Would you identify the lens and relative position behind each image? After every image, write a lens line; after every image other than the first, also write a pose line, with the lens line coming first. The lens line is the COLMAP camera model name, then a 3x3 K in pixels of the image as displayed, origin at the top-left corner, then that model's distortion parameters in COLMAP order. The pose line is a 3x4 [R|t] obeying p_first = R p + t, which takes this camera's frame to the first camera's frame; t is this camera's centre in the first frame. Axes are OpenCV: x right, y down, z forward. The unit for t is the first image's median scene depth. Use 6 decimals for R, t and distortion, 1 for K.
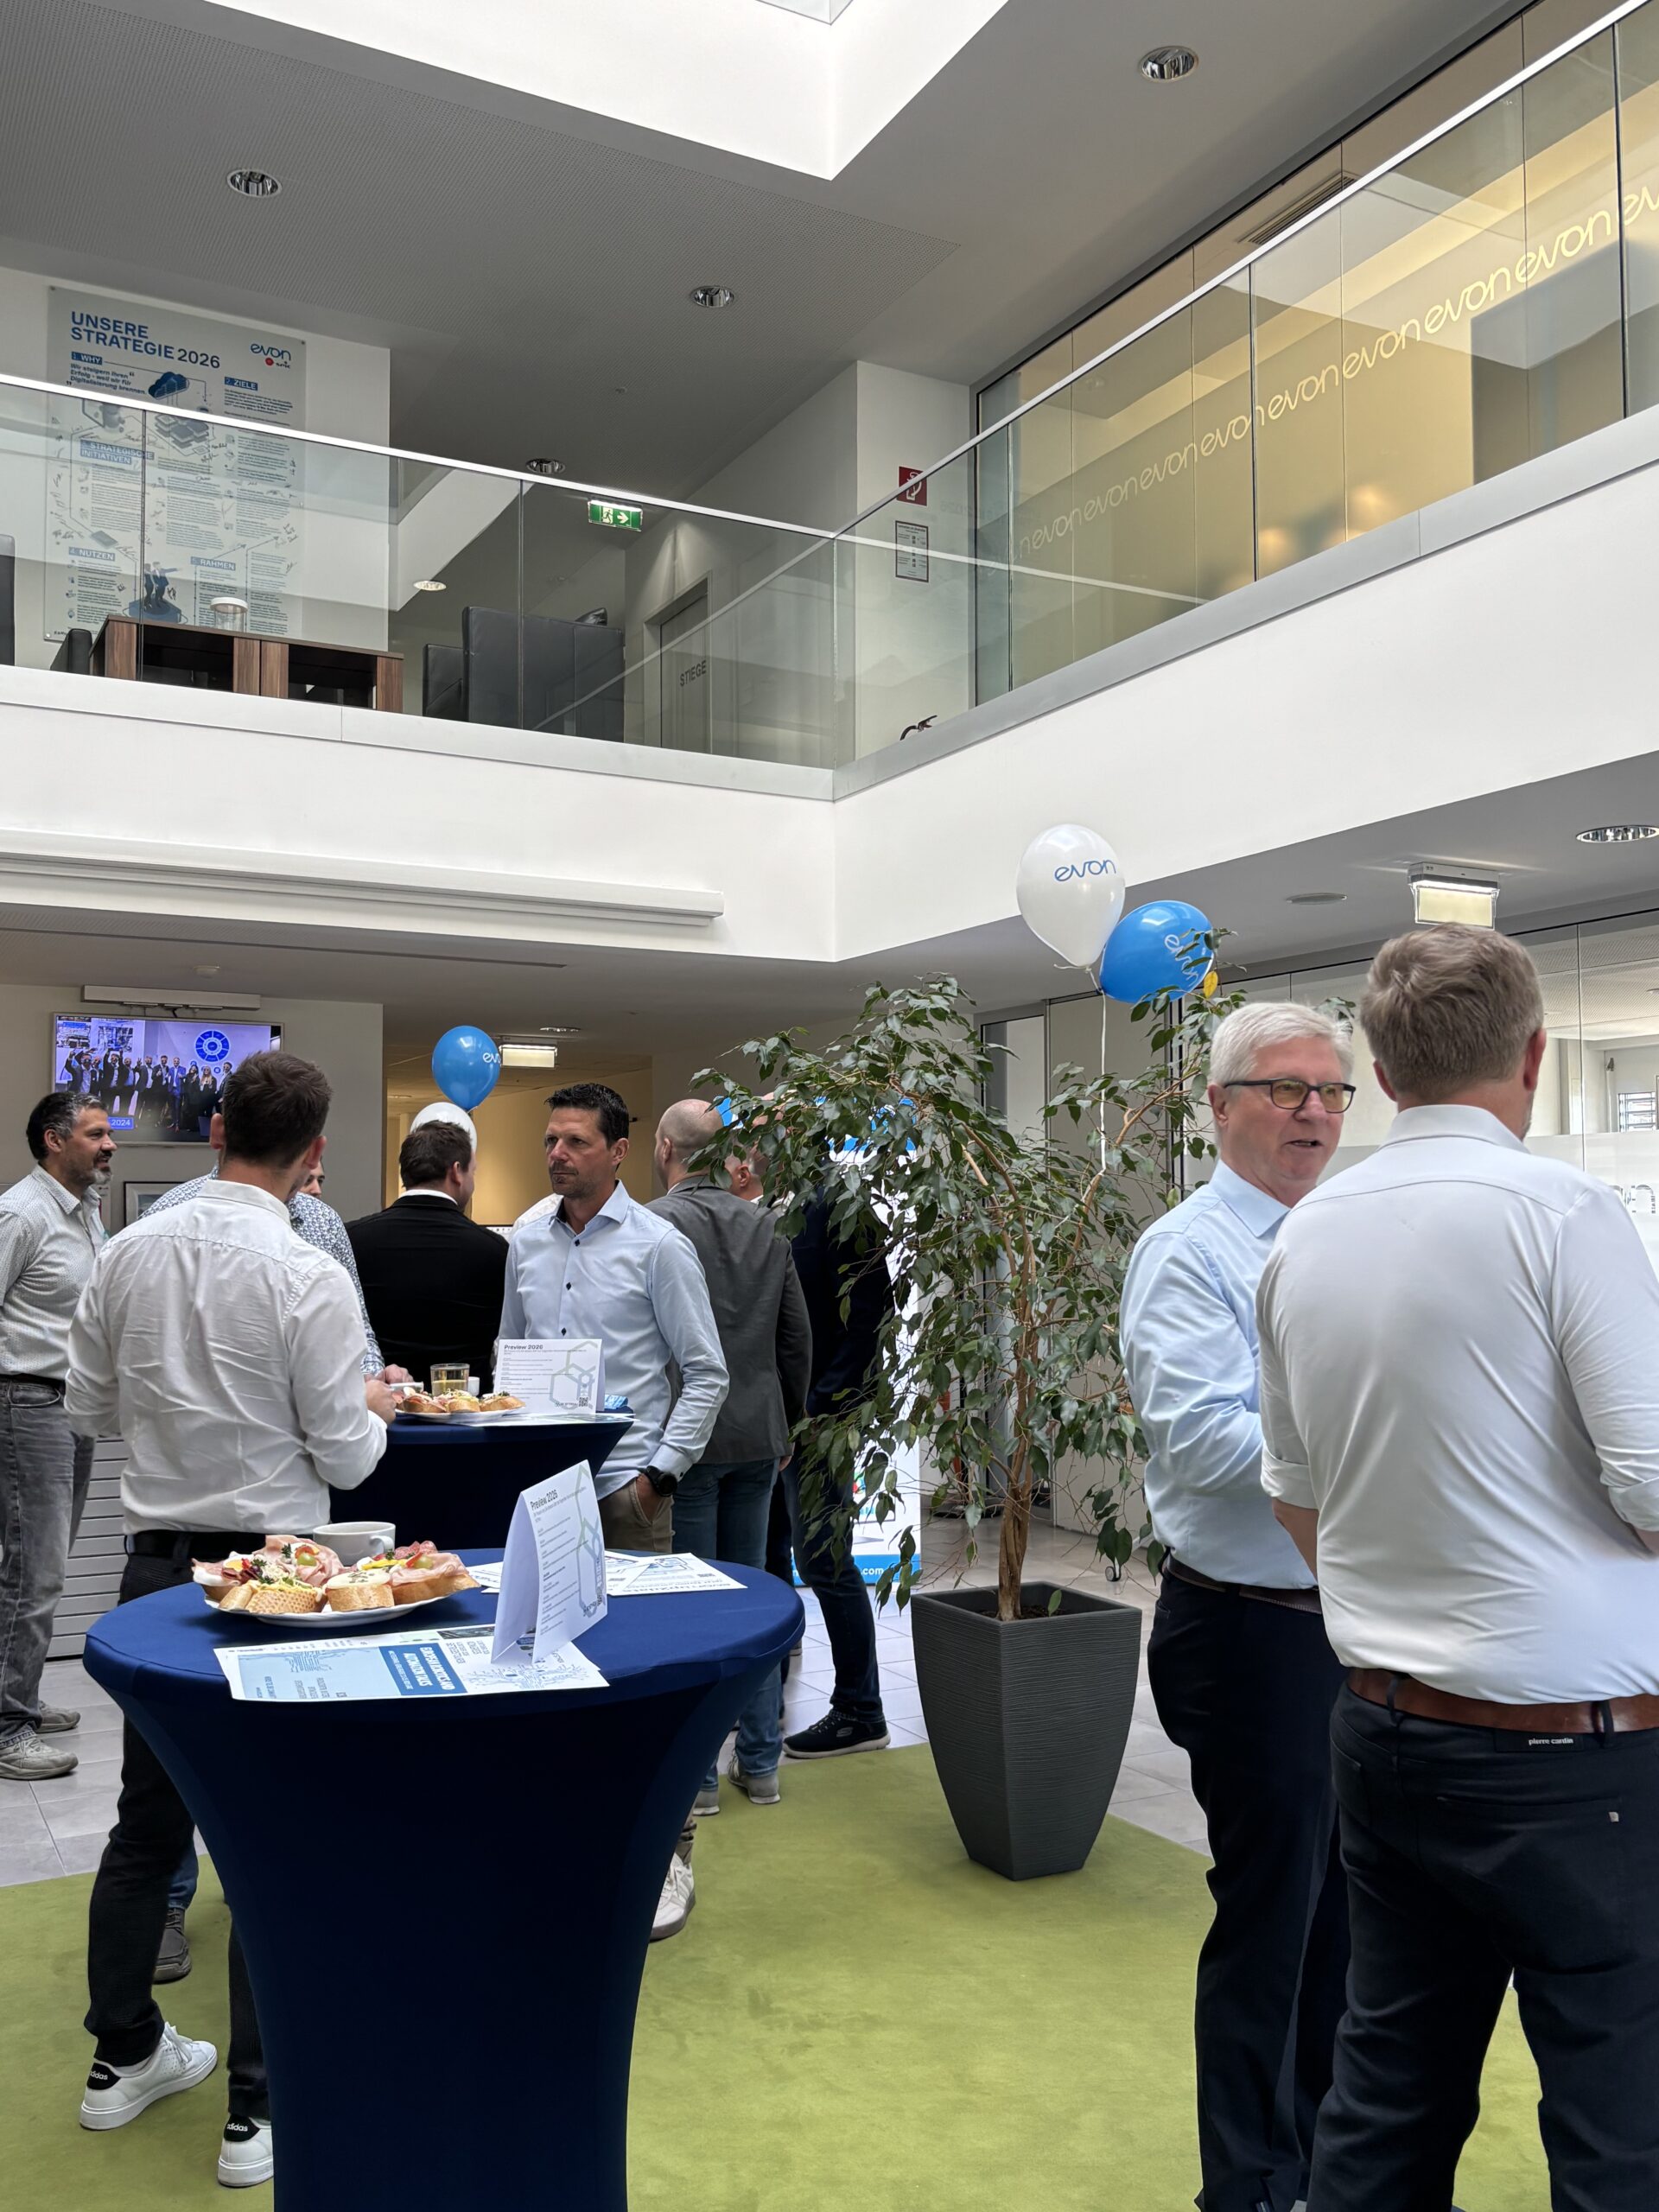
lens RADIAL K [[1933.9, 0, 829.5], [0, 1933.9, 1106.0], [0, 0, 1]] dist [0.008441, -0.004979]
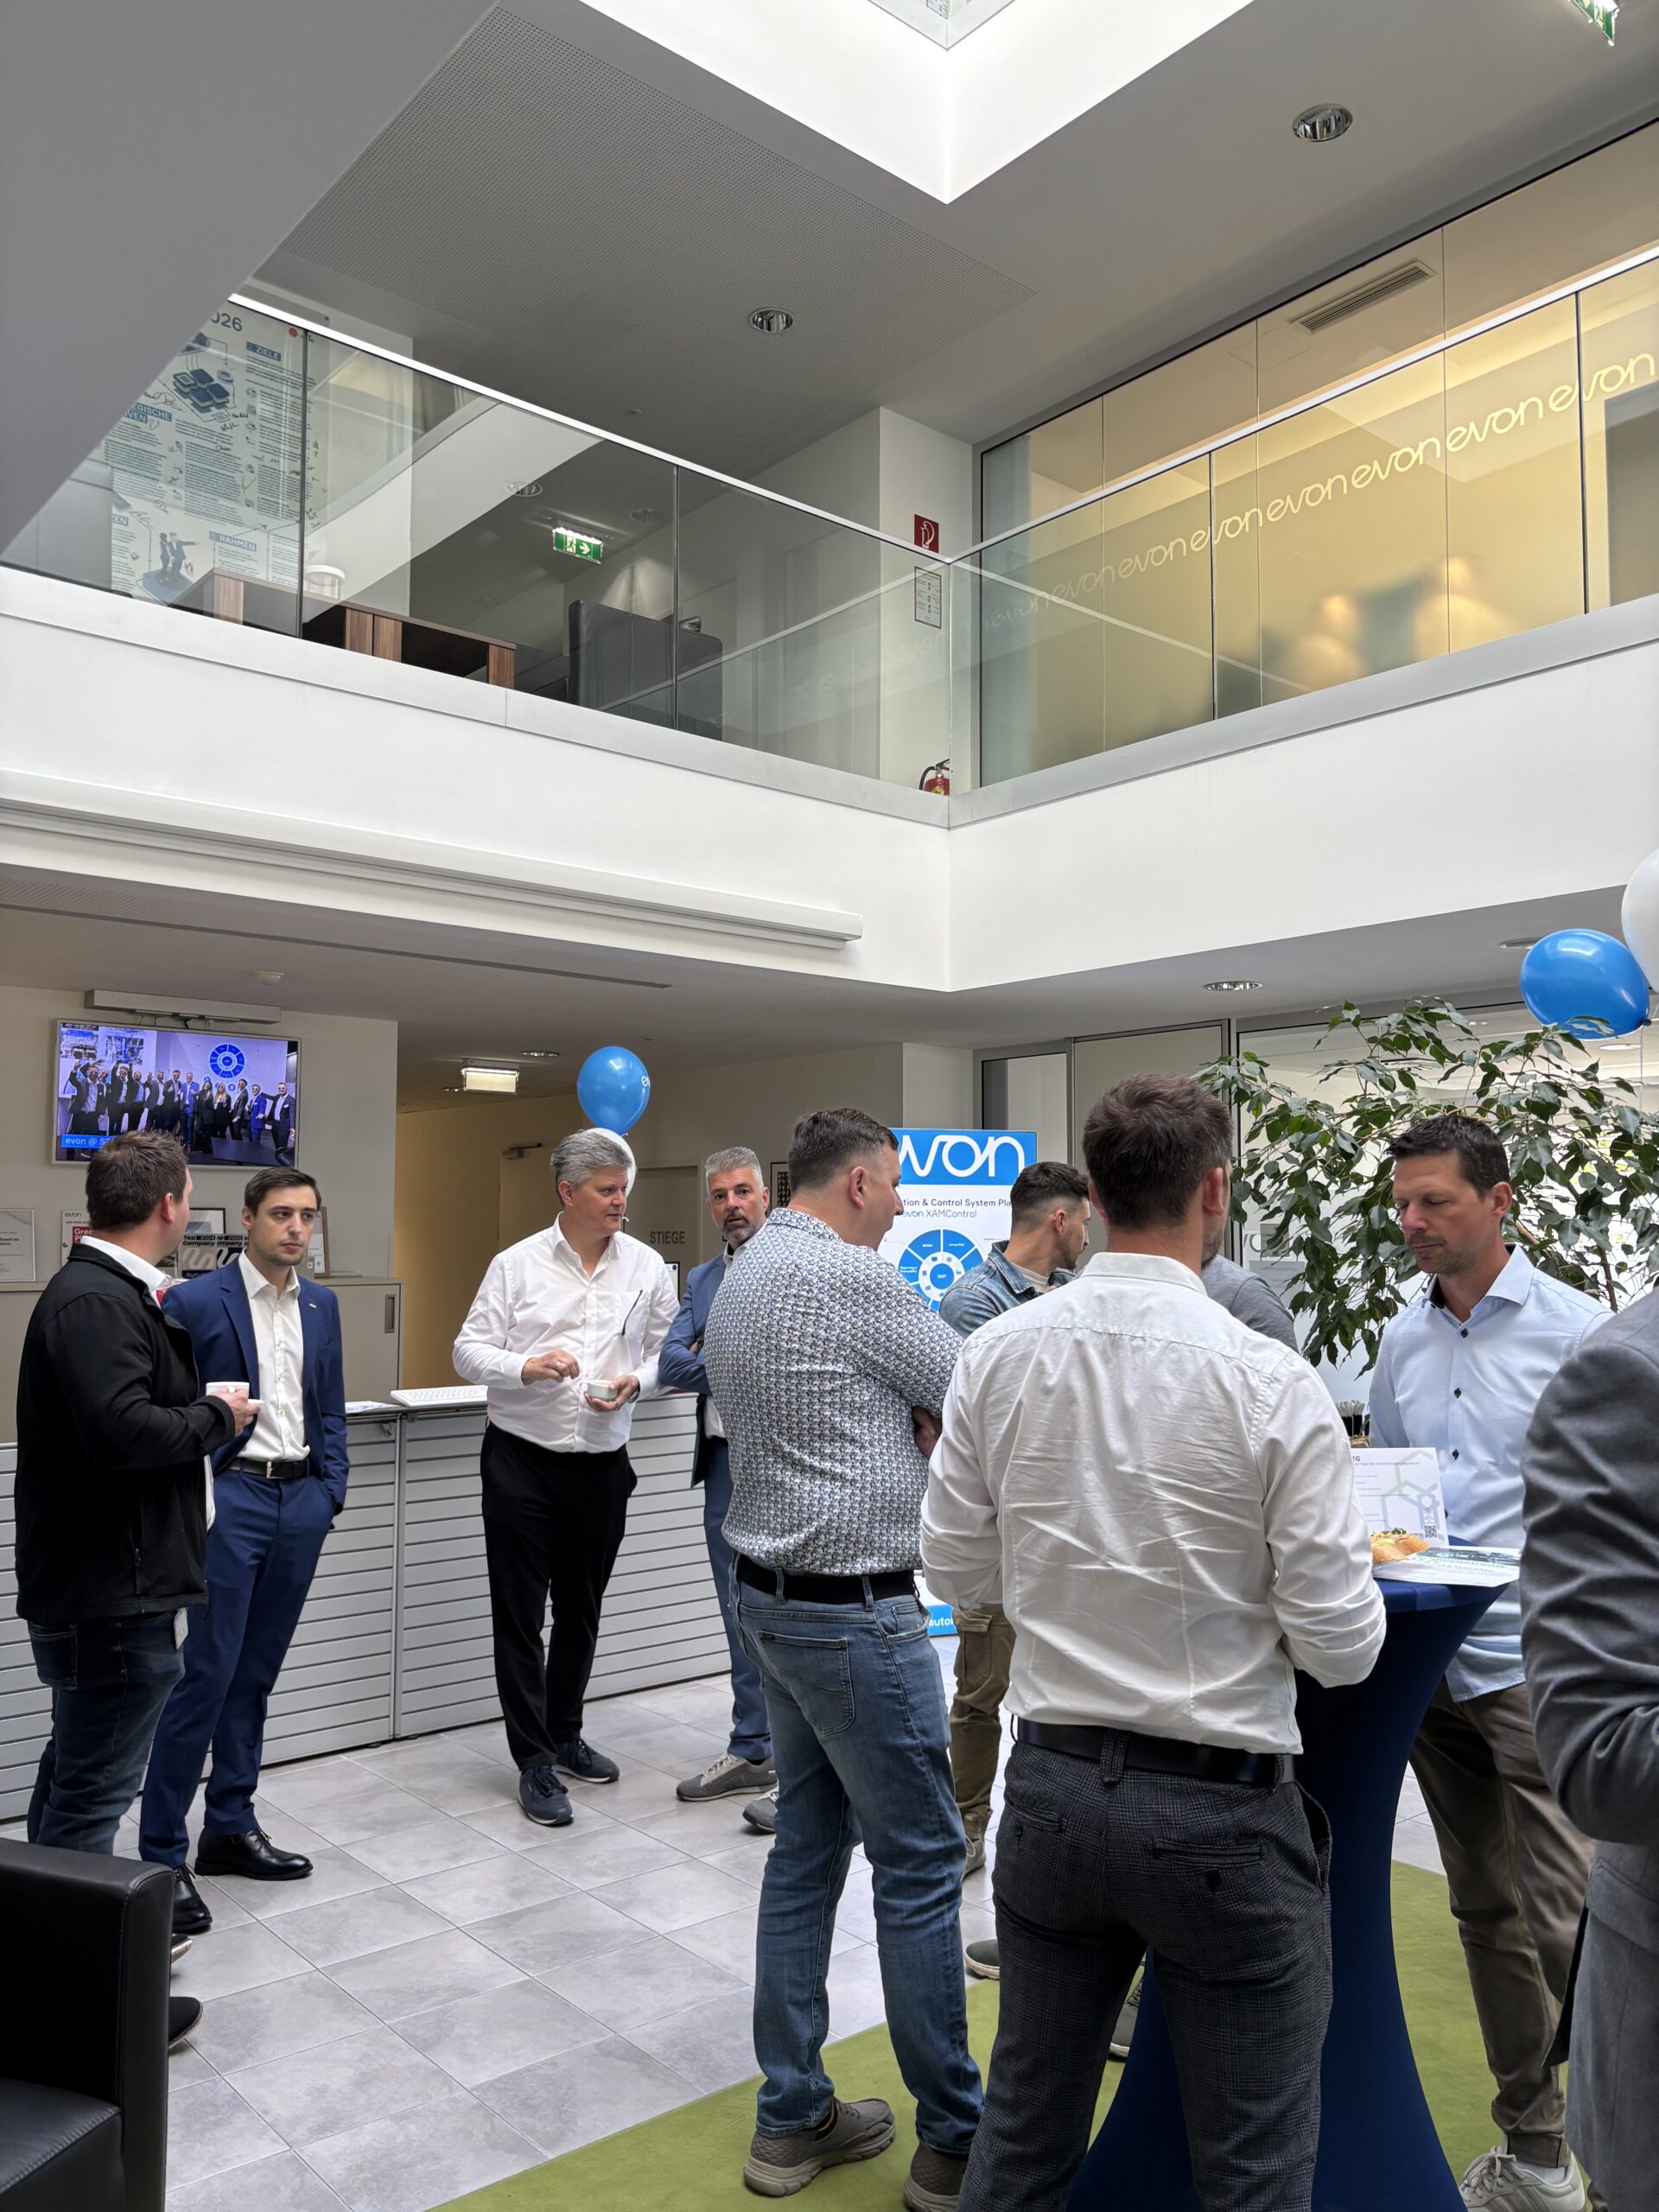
lens RADIAL K [[1680.2, 0, 829.5], [0, 1680.2, 1106.0], [0, 0, 1]] dist [0.022805, -0.002850]
pose [[0.978187, 0.022304, 0.206526, -0.205344], [-0.018786, 0.999643, -0.018978, 0.000240], [-0.206876, 0.014684, 0.978257, 0.158149]]
